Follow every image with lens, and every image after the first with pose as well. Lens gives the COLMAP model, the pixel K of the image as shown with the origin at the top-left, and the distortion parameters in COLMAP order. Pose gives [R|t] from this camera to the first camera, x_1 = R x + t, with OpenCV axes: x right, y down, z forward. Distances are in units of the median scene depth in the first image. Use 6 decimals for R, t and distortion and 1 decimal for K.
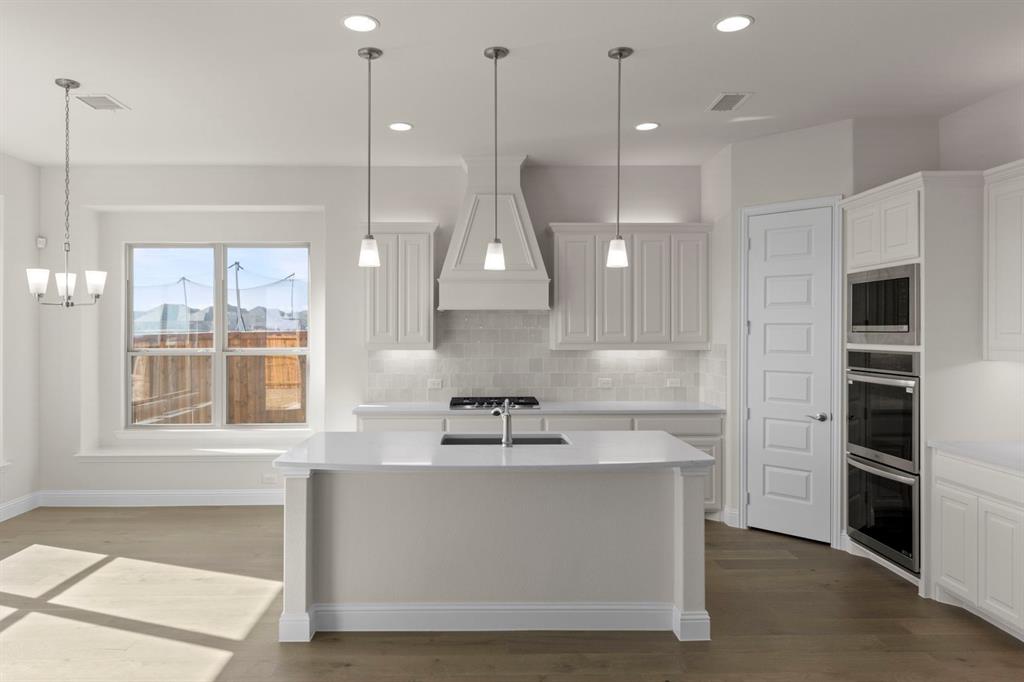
lens RADIAL K [[710.4, 0, 526.8], [0, 710.4, 335.1], [0, 0, 1]] dist [0.017712, -0.019550]
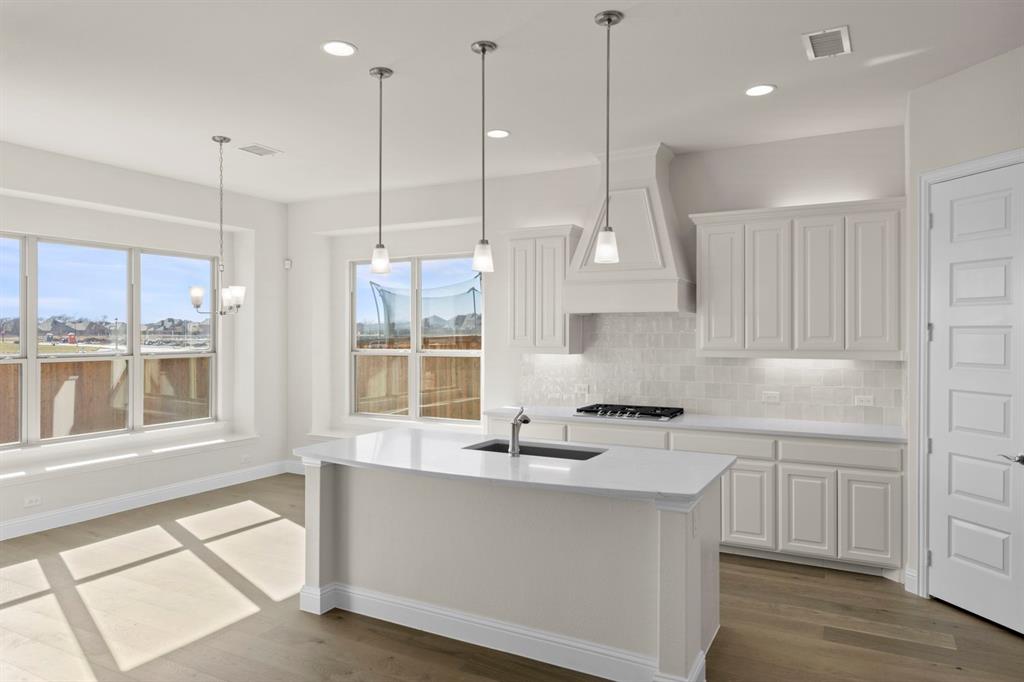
lens RADIAL K [[710.4, 0, 513.3], [0, 710.4, 337.1], [0, 0, 1]] dist [0.017712, -0.019550]
pose [[0.858553, 0.004861, -0.512703, 0.350898], [-0.006239, 0.999980, -0.000966, -0.001819], [0.512688, 0.004028, 0.858566, 0.136139]]
